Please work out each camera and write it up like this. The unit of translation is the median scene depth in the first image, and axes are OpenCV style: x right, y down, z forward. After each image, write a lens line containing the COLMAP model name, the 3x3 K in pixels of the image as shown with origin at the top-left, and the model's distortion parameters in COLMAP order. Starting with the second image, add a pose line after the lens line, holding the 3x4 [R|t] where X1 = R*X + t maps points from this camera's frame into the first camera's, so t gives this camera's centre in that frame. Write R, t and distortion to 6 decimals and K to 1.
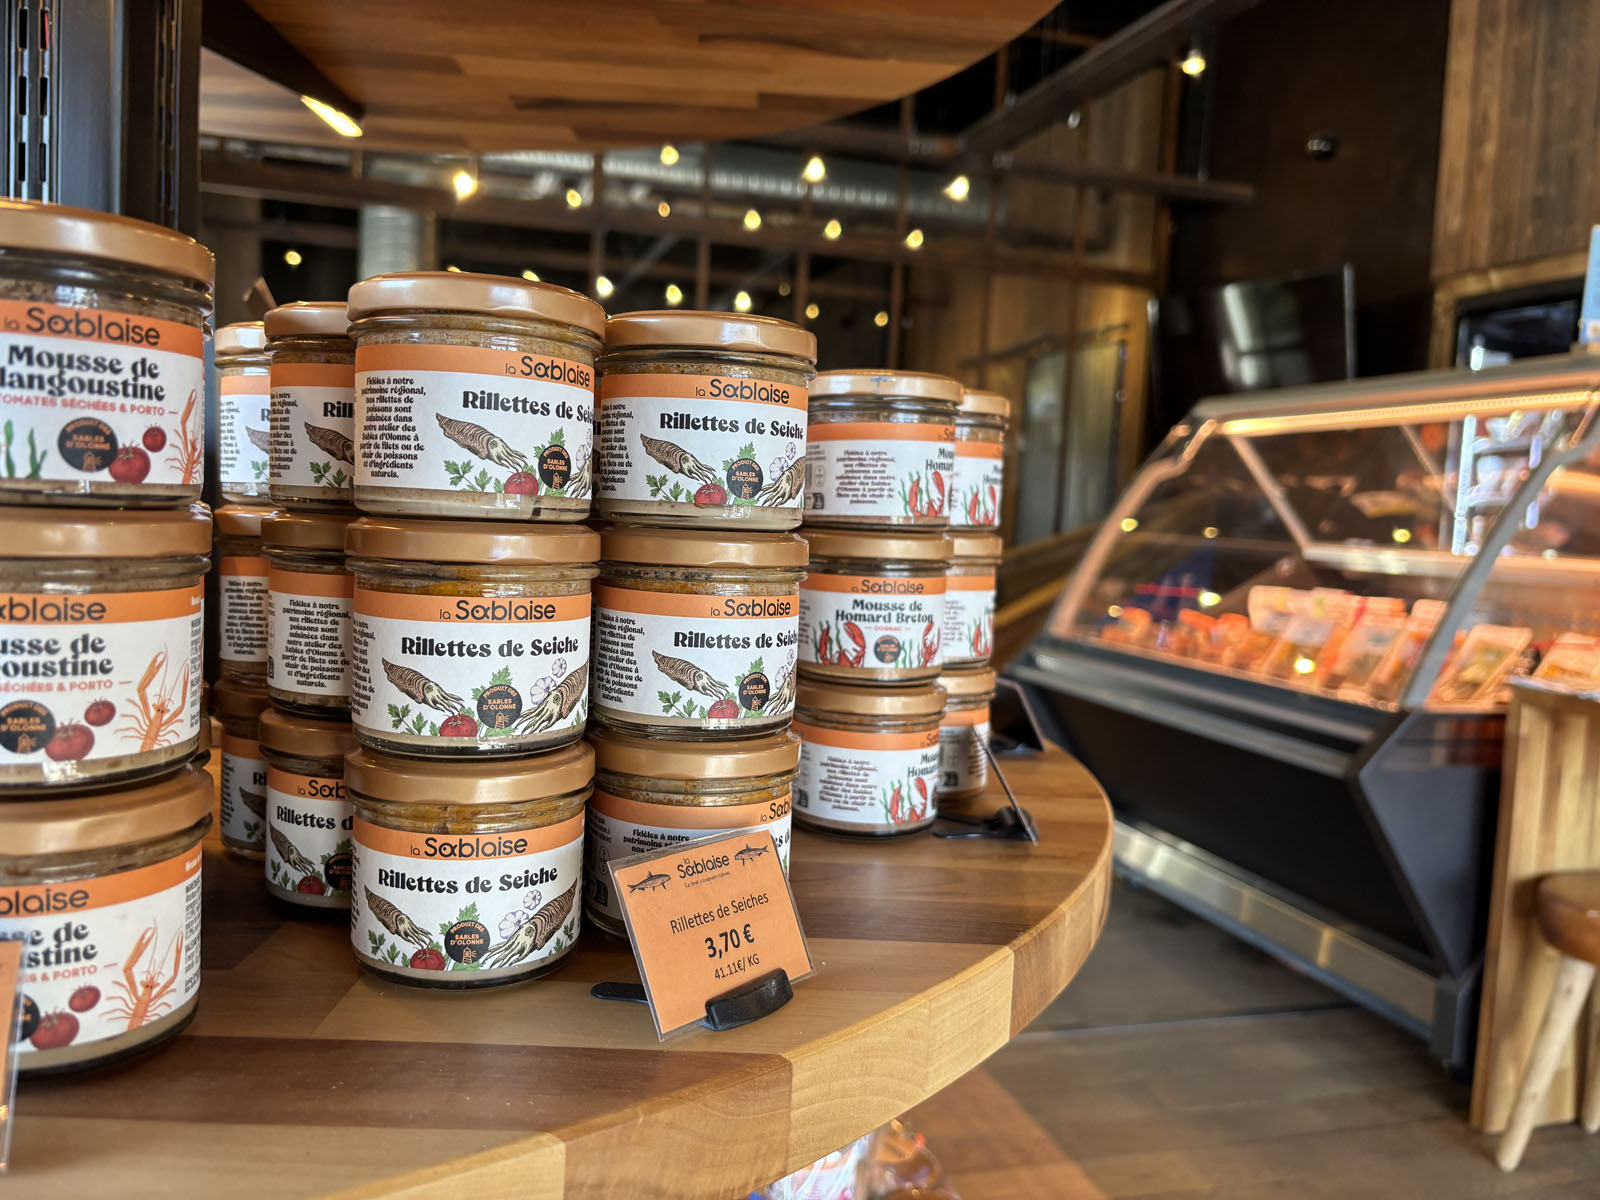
lens RADIAL K [[1242.6, 0, 792.8], [0, 1242.6, 601.3], [0, 0, 1]] dist [0.093157, -0.100132]
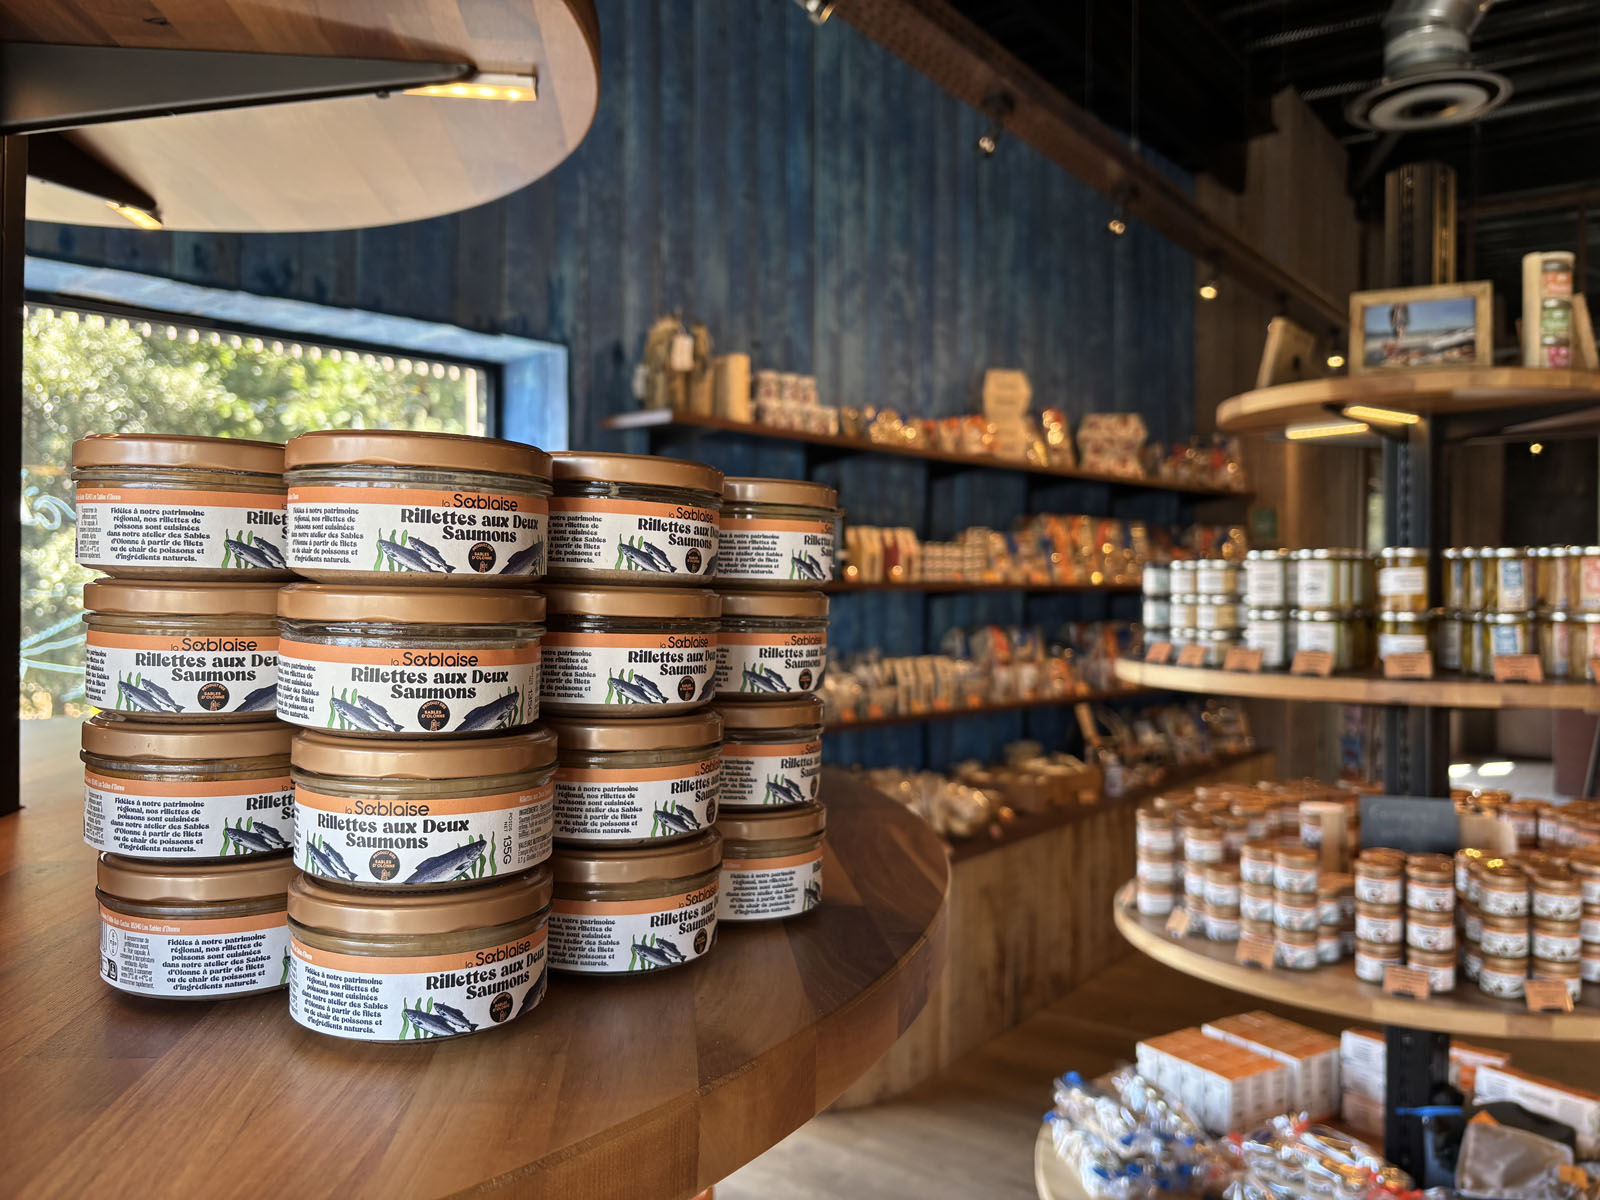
lens RADIAL K [[1242.6, 0, 792.8], [0, 1242.6, 601.3], [0, 0, 1]] dist [0.093157, -0.100132]
pose [[0.610483, -0.035107, -0.791251, 2.420827], [-0.038230, 0.996547, -0.073712, -0.946142], [0.791106, 0.075250, 0.607033, -5.216984]]
